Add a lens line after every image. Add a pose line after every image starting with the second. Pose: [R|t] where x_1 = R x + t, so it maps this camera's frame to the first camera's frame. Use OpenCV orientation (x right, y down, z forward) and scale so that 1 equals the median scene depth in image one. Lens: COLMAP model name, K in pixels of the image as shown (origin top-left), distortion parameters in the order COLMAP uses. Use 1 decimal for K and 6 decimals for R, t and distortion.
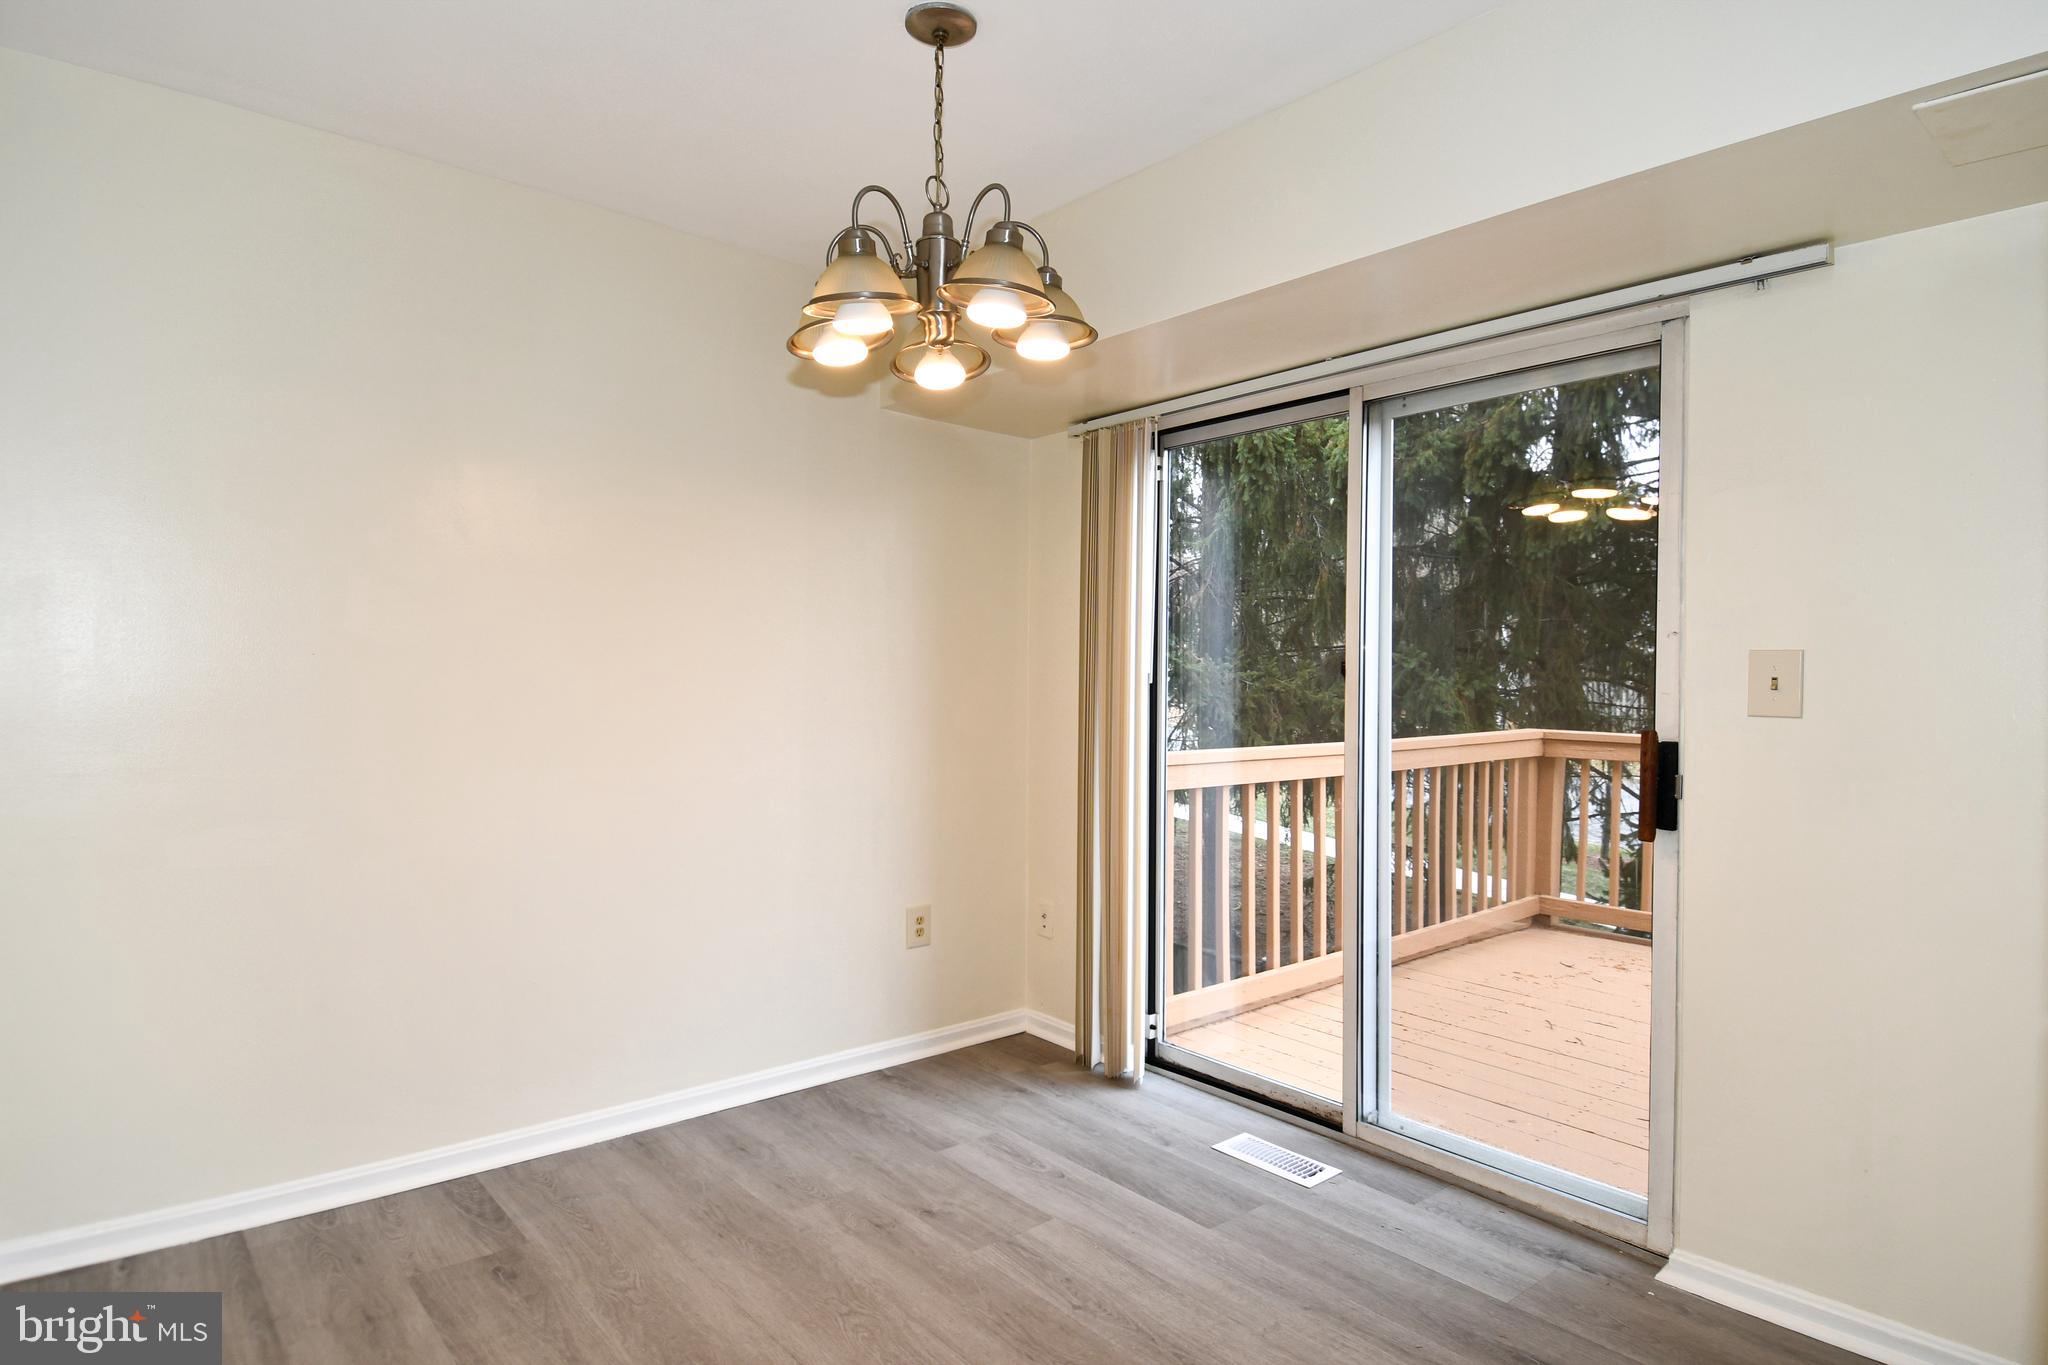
lens RADIAL K [[1091.3, 0, 1018.9], [0, 1091.3, 694.5], [0, 0, 1]] dist [0.041855, -0.042675]
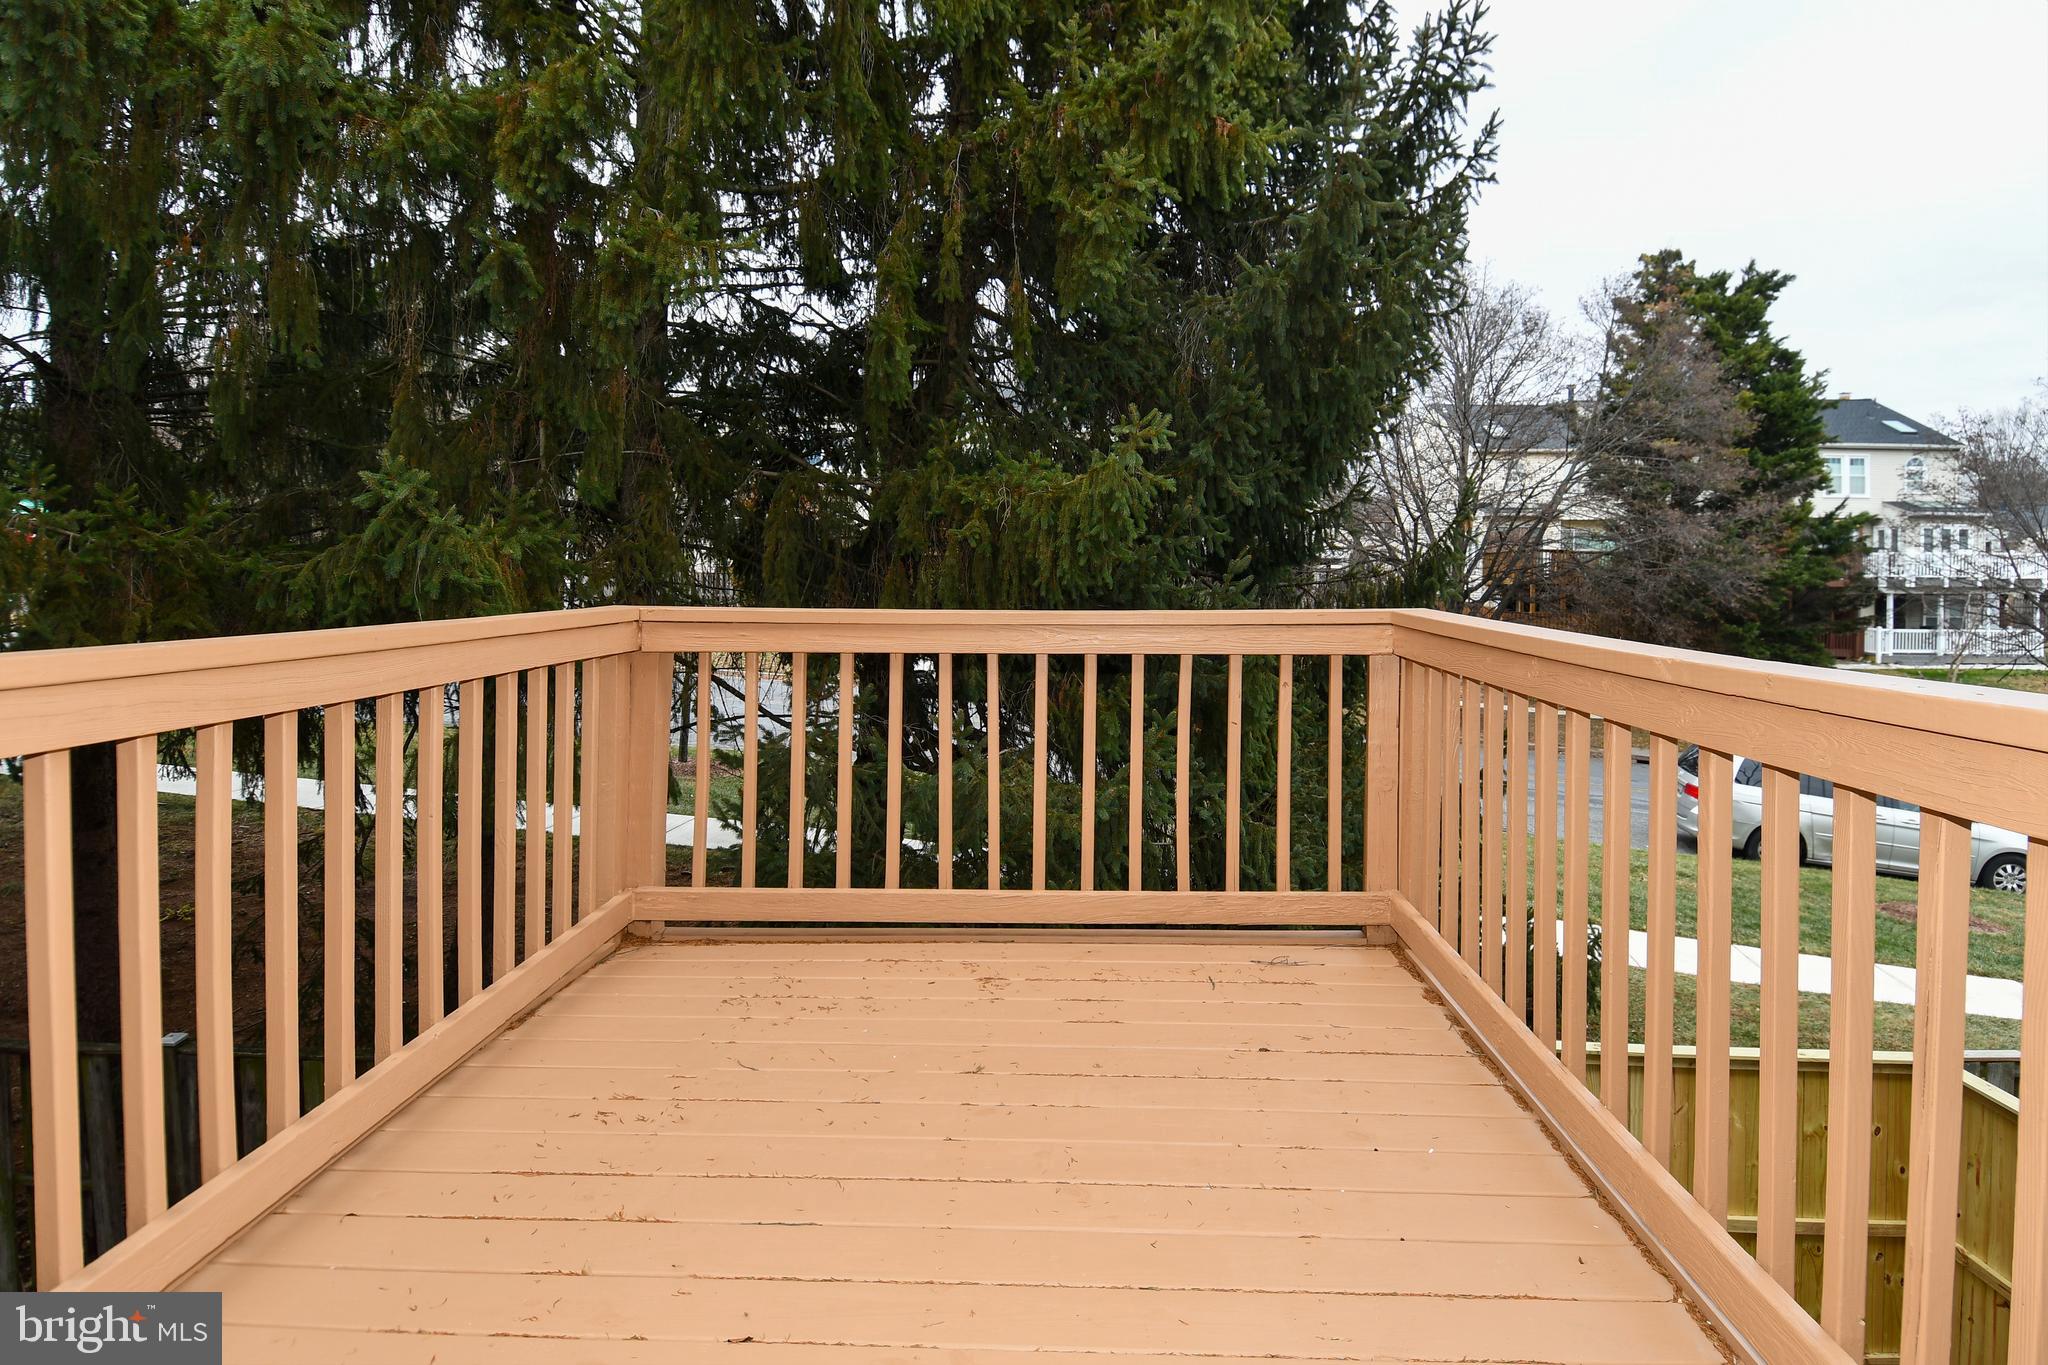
lens RADIAL K [[1091.3, 0, 1069.1], [0, 1091.3, 588.7], [0, 0, 1]] dist [0.041855, -0.042675]
pose [[0.669315, -0.006808, 0.742947, 0.210684], [0.008795, 0.999961, 0.001240, 0.027711], [-0.742926, 0.005704, 0.669349, 0.465194]]
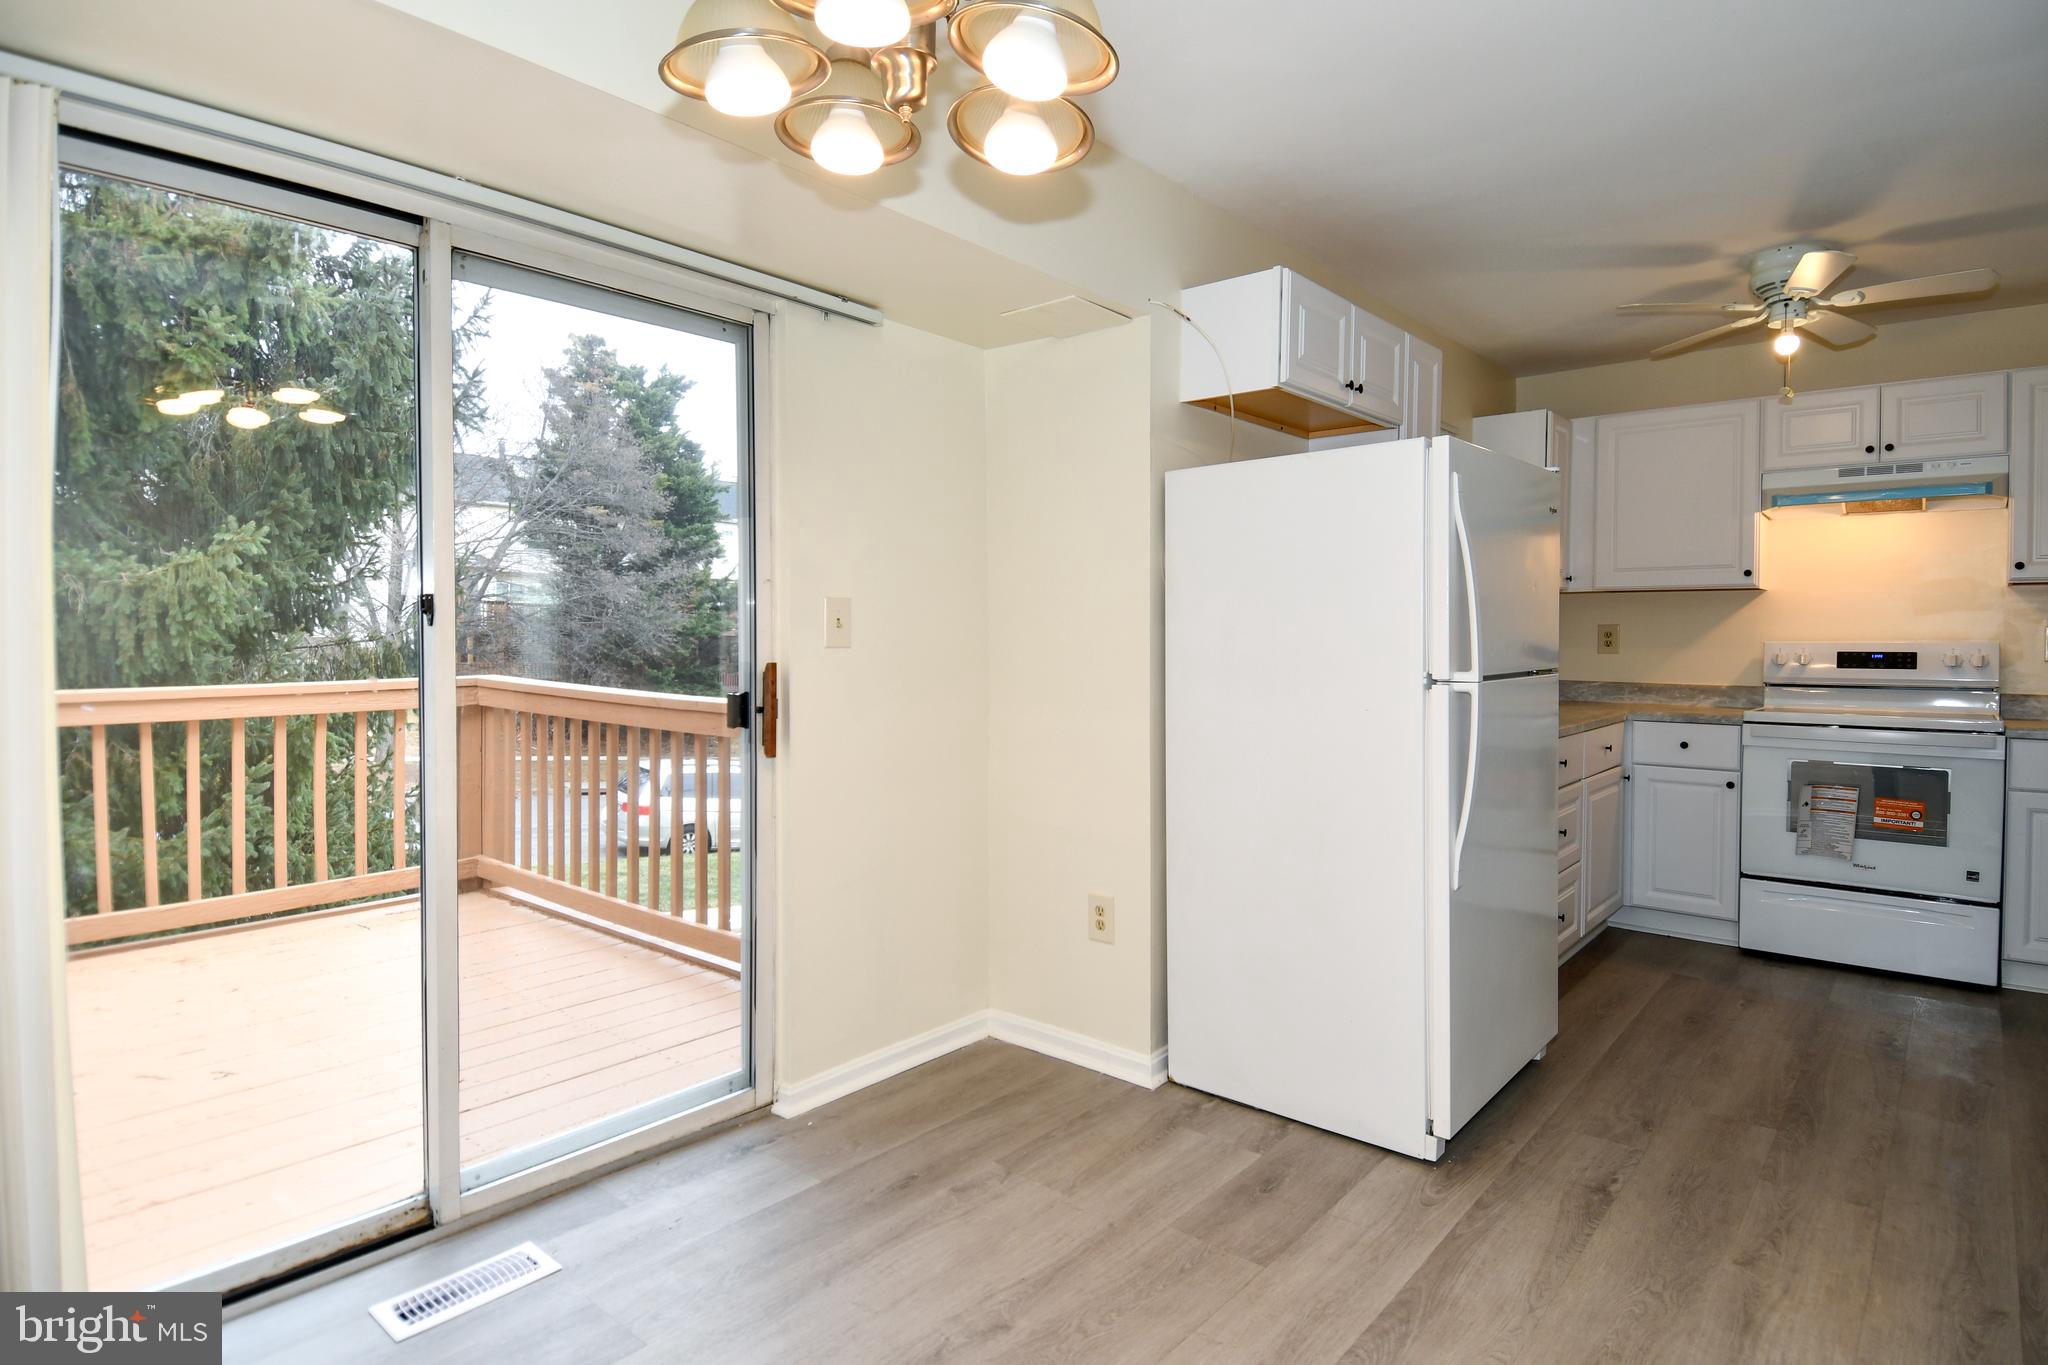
lens RADIAL K [[1091.3, 0, 1103.1], [0, 1091.3, 661.6], [0, 0, 1]] dist [0.041855, -0.042675]
pose [[-0.200290, -0.032570, 0.979195, -0.284587], [0.007068, 0.999373, 0.034687, -0.002134], [-0.979711, 0.013868, -0.199934, 0.393583]]
